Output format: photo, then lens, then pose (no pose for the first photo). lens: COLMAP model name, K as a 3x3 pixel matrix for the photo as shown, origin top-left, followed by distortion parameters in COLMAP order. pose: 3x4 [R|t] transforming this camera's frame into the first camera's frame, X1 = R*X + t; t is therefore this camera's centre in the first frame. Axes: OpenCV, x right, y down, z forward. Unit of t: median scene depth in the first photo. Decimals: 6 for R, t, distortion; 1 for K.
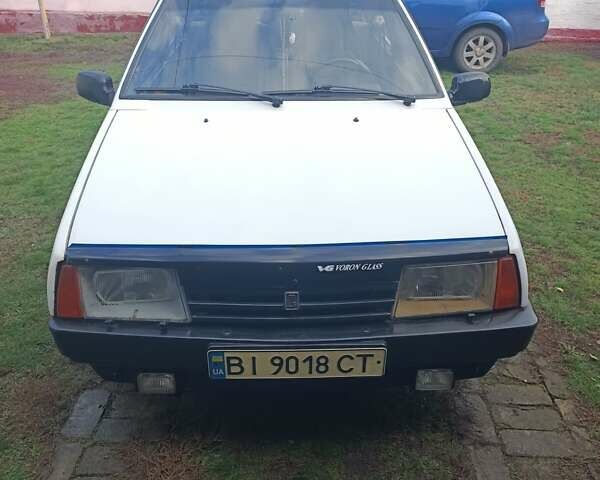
lens RADIAL K [[504.1, 0, 300.0], [0, 504.1, 240.0], [0, 0, 1]] dist [0.028643, -0.016886]
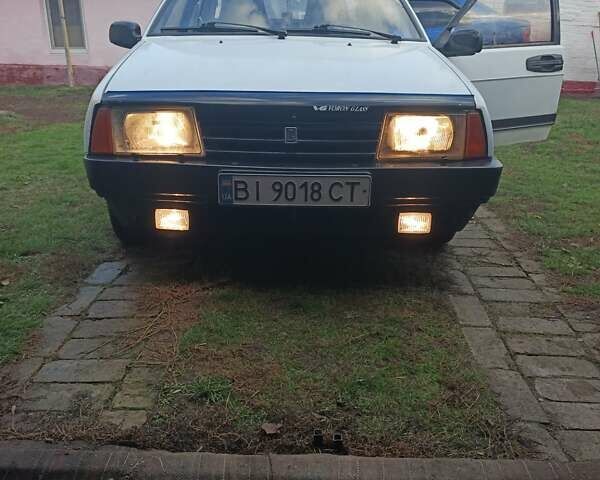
lens RADIAL K [[504.1, 0, 300.0], [0, 504.1, 240.0], [0, 0, 1]] dist [0.028643, -0.016886]
pose [[0.999885, 0.010997, -0.010422, 0.019844], [-0.012311, 0.990659, -0.135804, 0.503961], [0.008832, 0.135917, 0.990681, -0.132674]]
